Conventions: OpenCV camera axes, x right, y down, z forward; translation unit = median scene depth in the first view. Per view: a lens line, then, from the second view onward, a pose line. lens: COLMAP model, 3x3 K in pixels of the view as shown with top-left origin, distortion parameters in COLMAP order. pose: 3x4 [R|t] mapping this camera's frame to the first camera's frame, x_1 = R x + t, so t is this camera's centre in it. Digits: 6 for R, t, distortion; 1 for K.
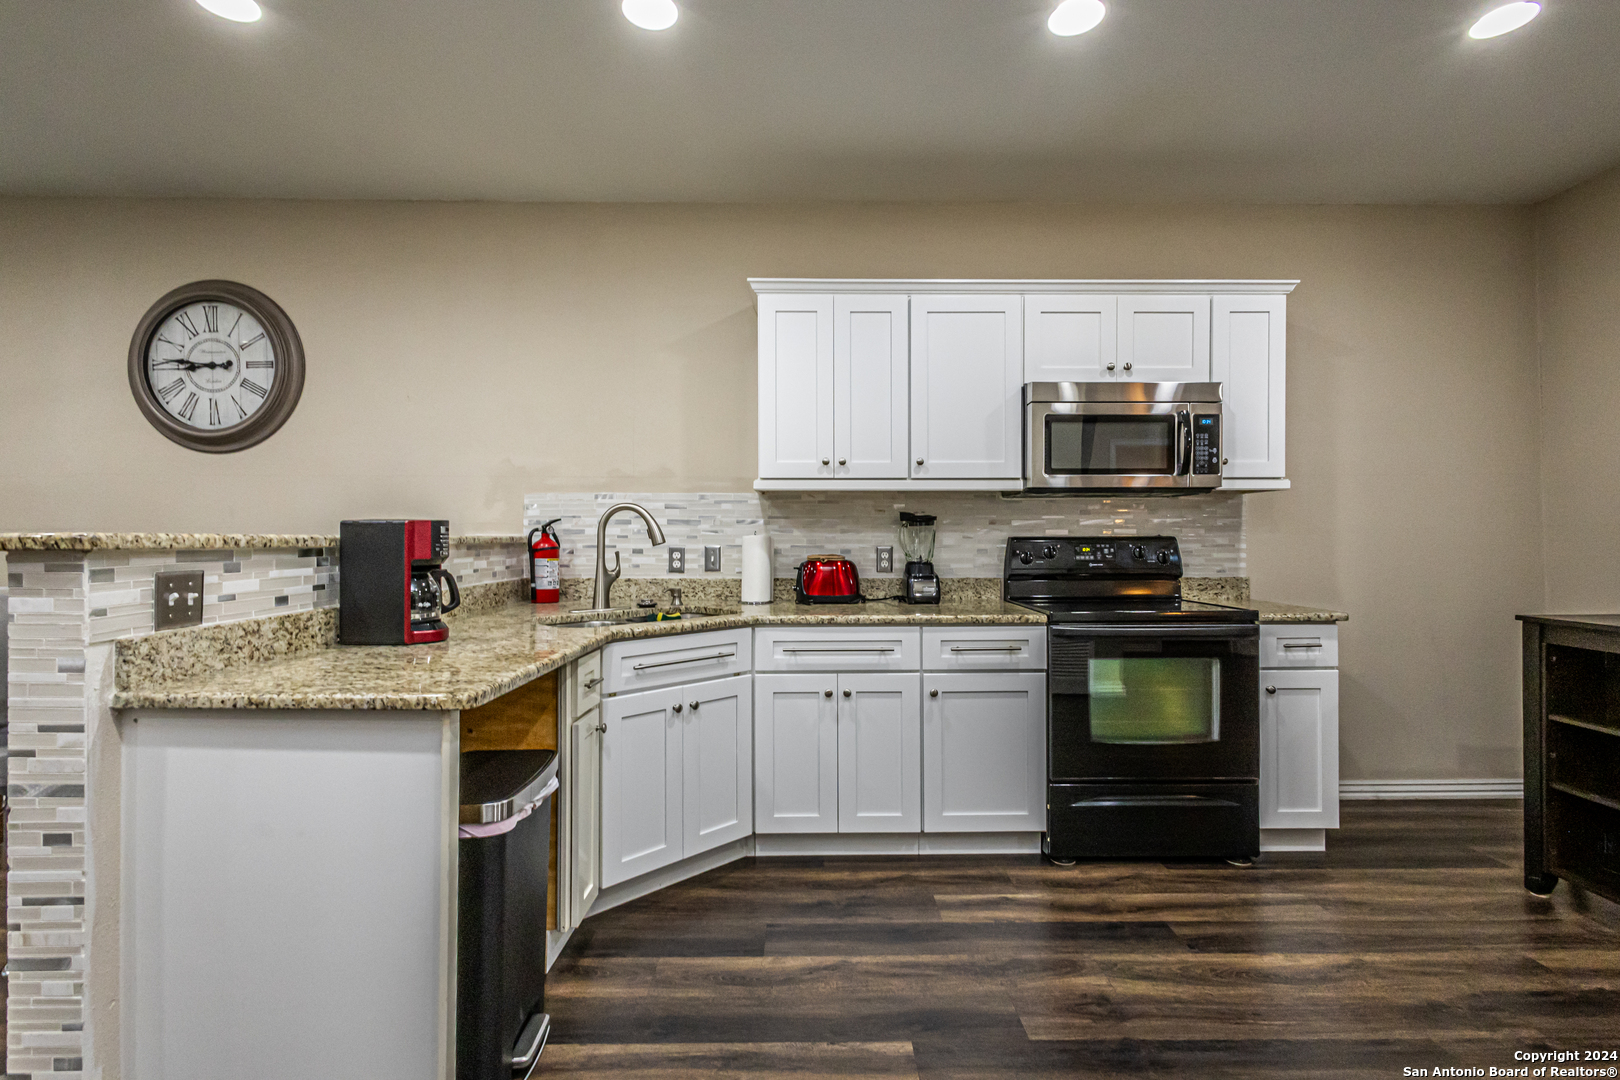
lens RADIAL K [[758.2, 0, 806.4], [0, 758.2, 538.4], [0, 0, 1]] dist [0.009395, -0.001312]
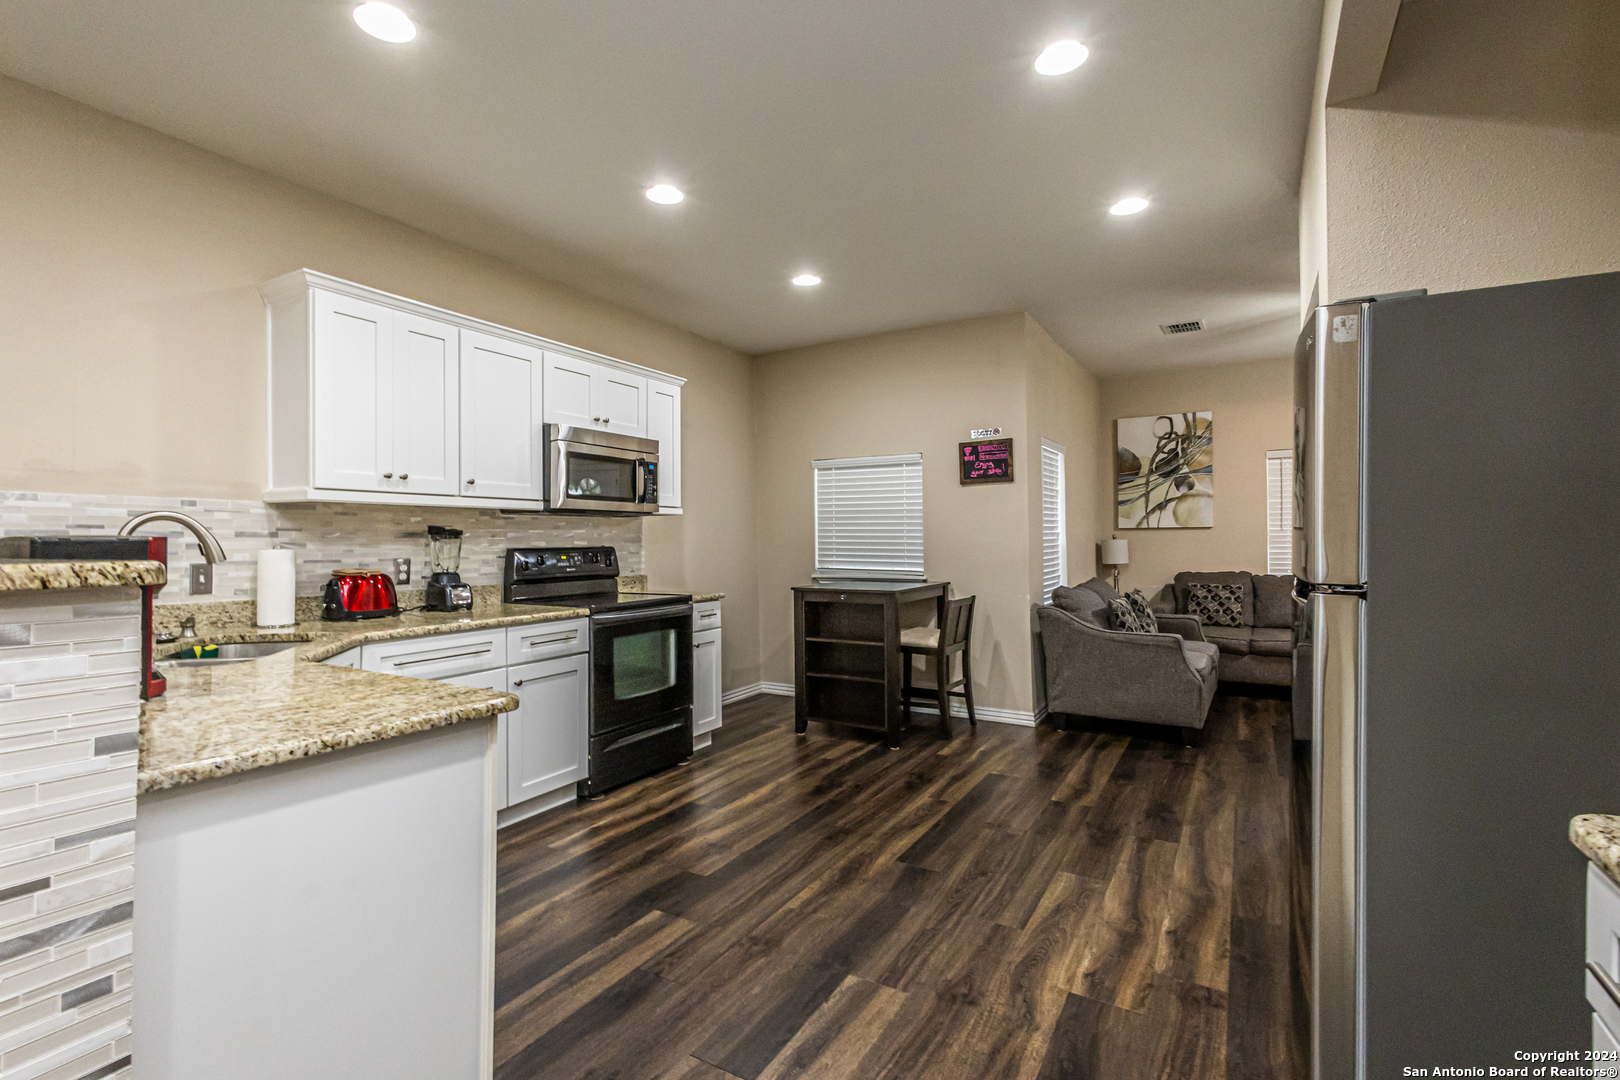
lens RADIAL K [[758.2, 0, 790.0], [0, 758.2, 534.1], [0, 0, 1]] dist [0.009395, -0.001312]
pose [[0.521362, 0.004631, 0.853323, -0.562562], [0.007924, 0.999916, -0.010268, -0.009446], [-0.853299, 0.012115, 0.521281, 0.028927]]
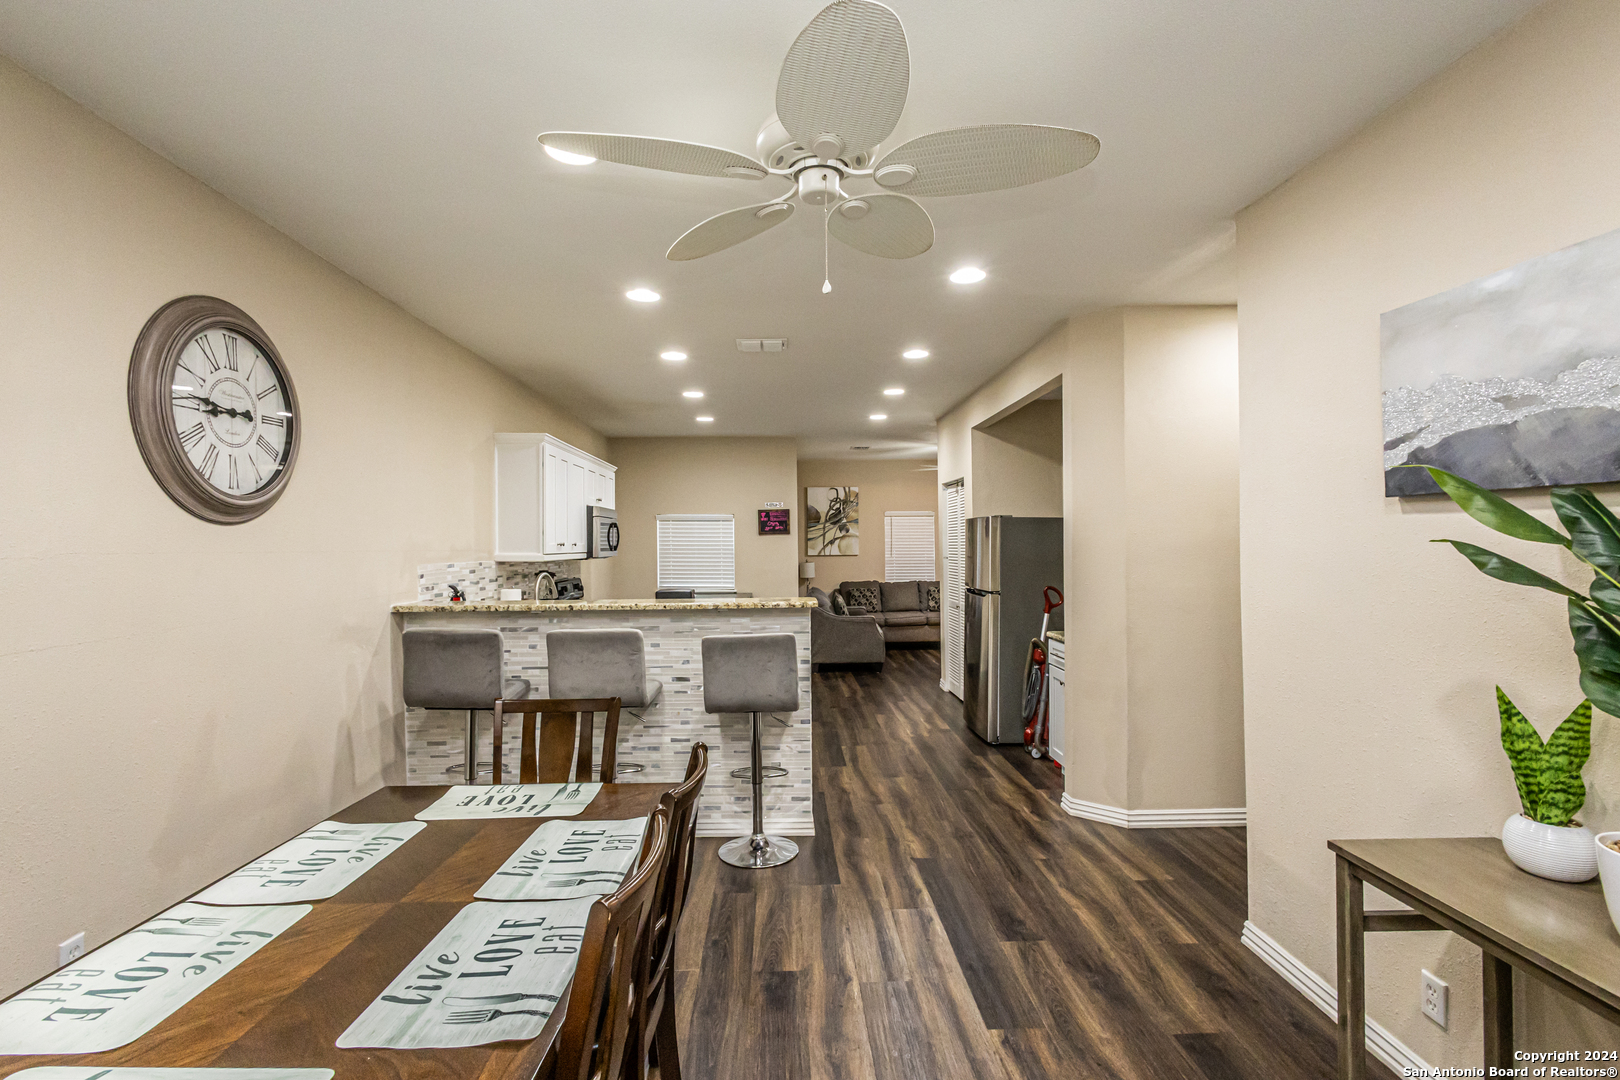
lens RADIAL K [[758.2, 0, 825.4], [0, 758.2, 536.2], [0, 0, 1]] dist [0.009395, -0.001312]
pose [[-0.052433, 0.010360, 0.998571, -1.787437], [0.008143, 0.999917, -0.009946, -0.099524], [-0.998591, 0.007610, -0.052513, 0.493601]]
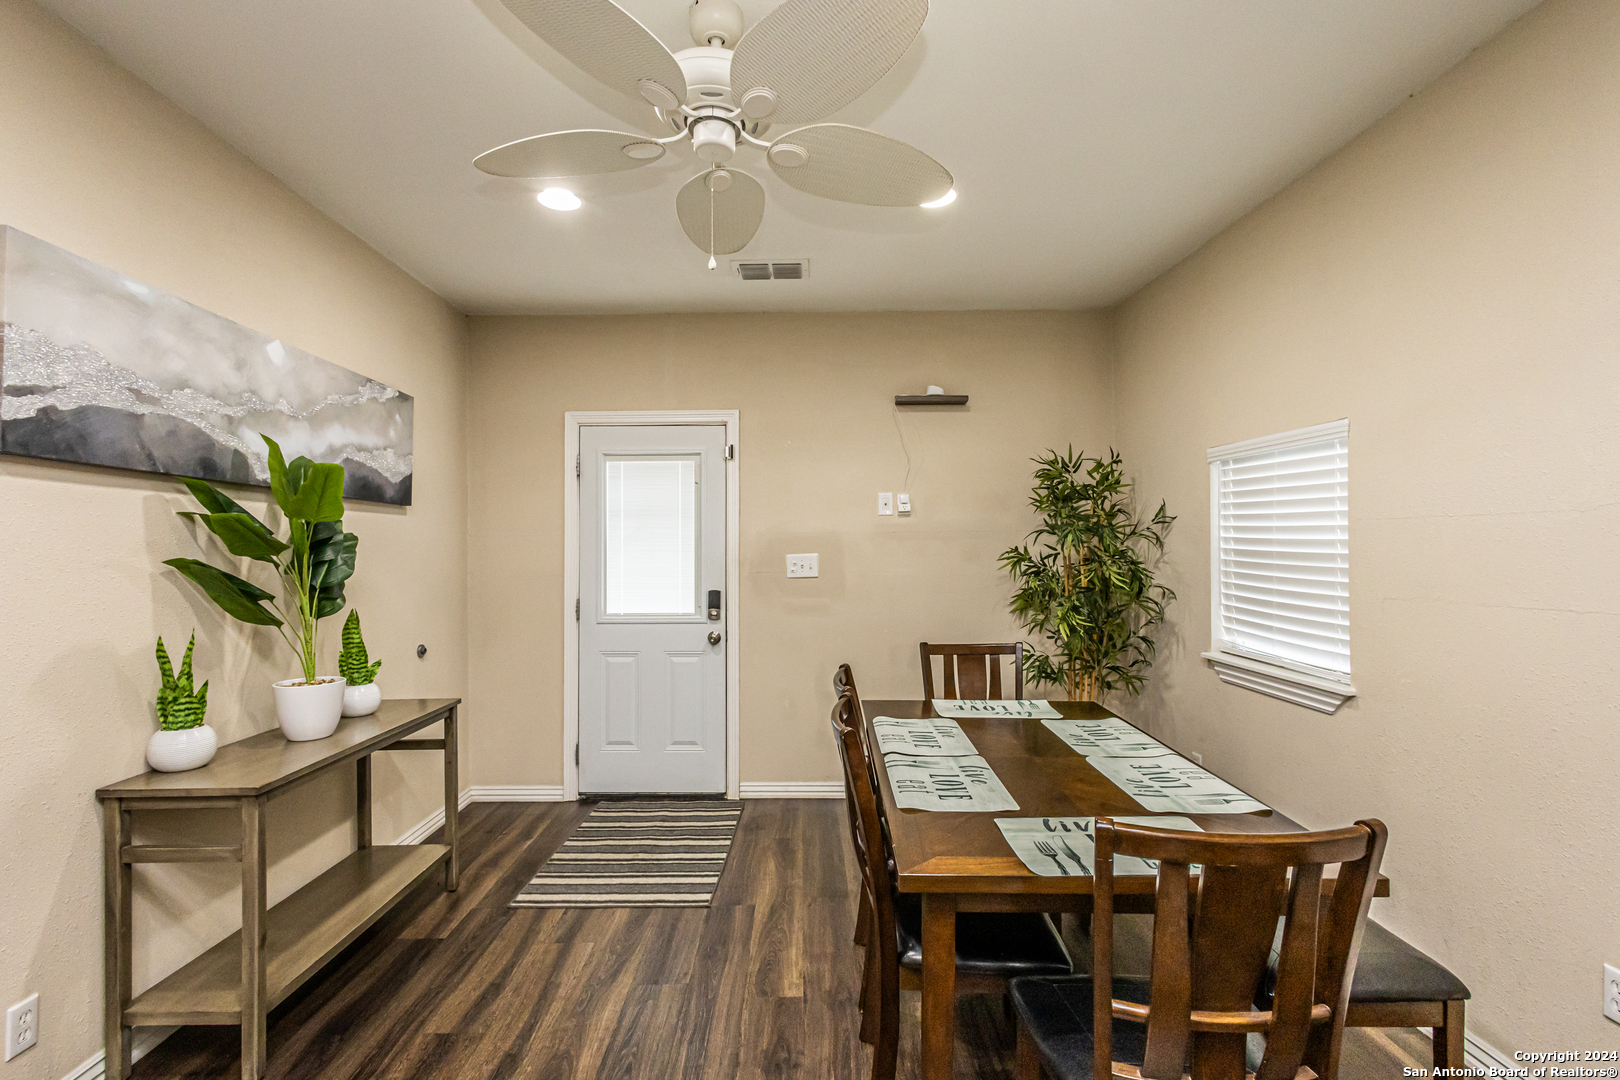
lens RADIAL K [[758.2, 0, 805.7], [0, 758.2, 547.4], [0, 0, 1]] dist [0.009395, -0.001312]
pose [[-0.003410, -0.001906, -0.999992, -0.507669], [0.002429, 0.999995, -0.001915, -0.063897], [0.999991, -0.002436, -0.003406, 0.540313]]
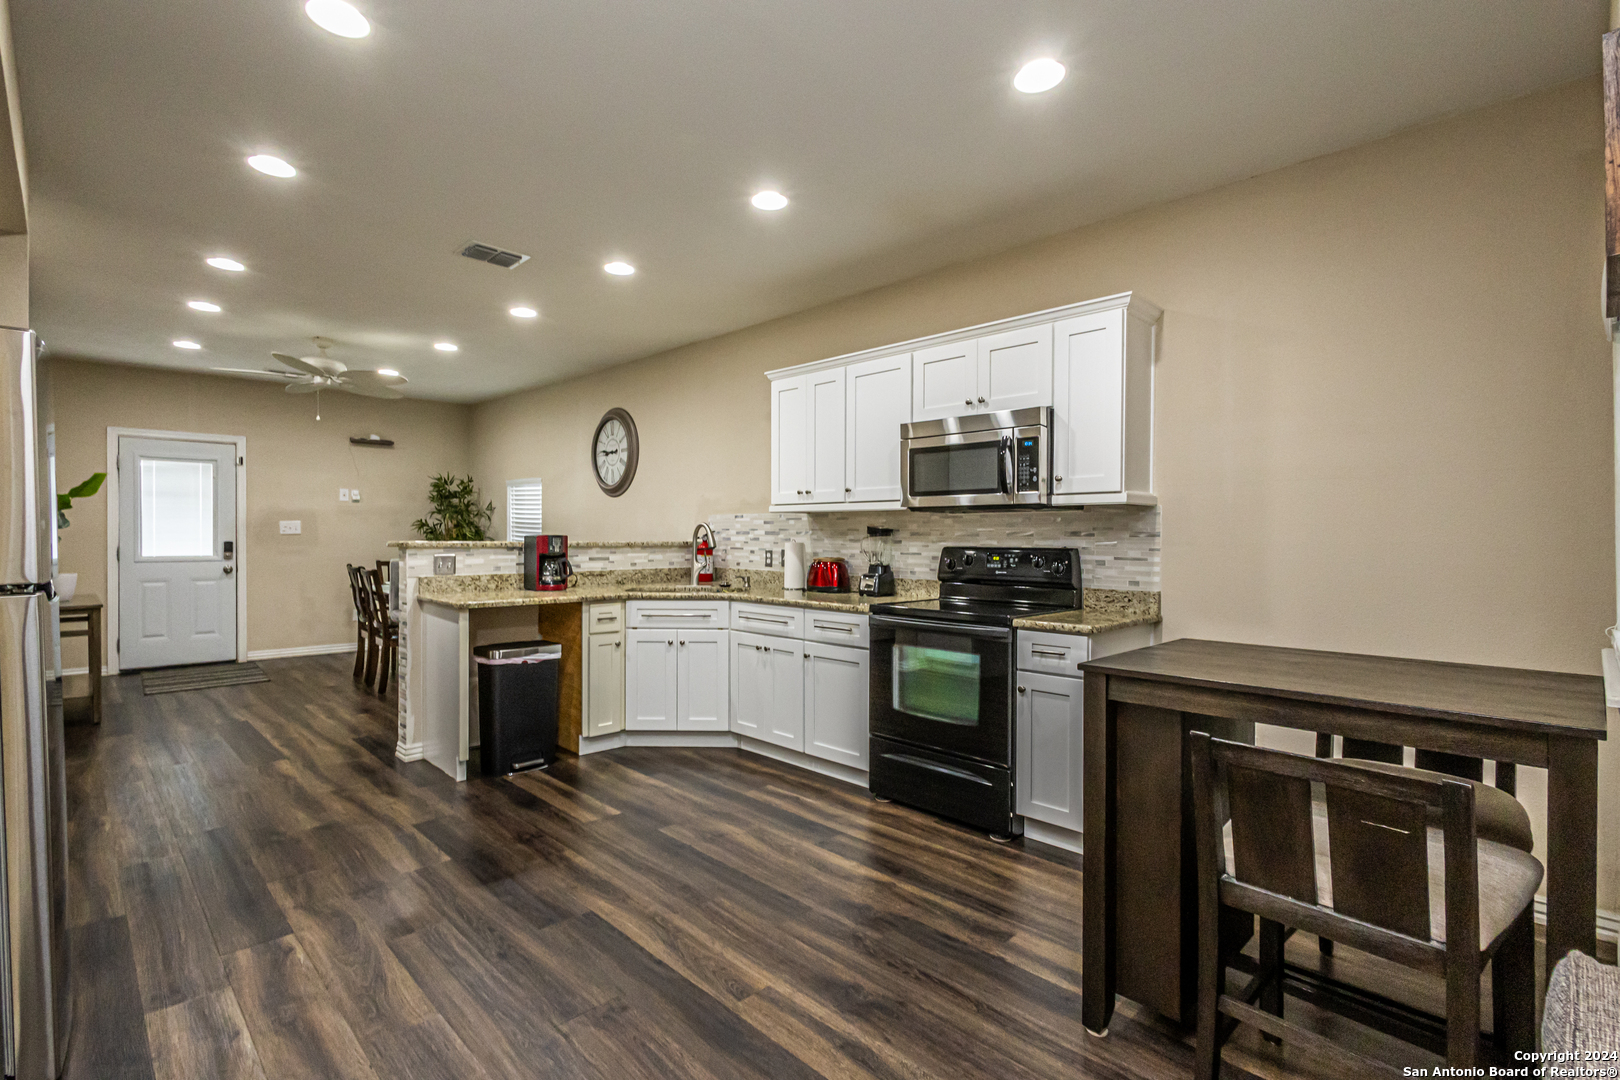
lens RADIAL K [[758.2, 0, 805.5], [0, 758.2, 542.3], [0, 0, 1]] dist [0.009395, -0.001312]
pose [[0.692005, 0.011682, -0.721798, 1.094762], [-0.007192, 0.999931, 0.009288, -0.020066], [0.721857, -0.001236, 0.692041, 0.012373]]
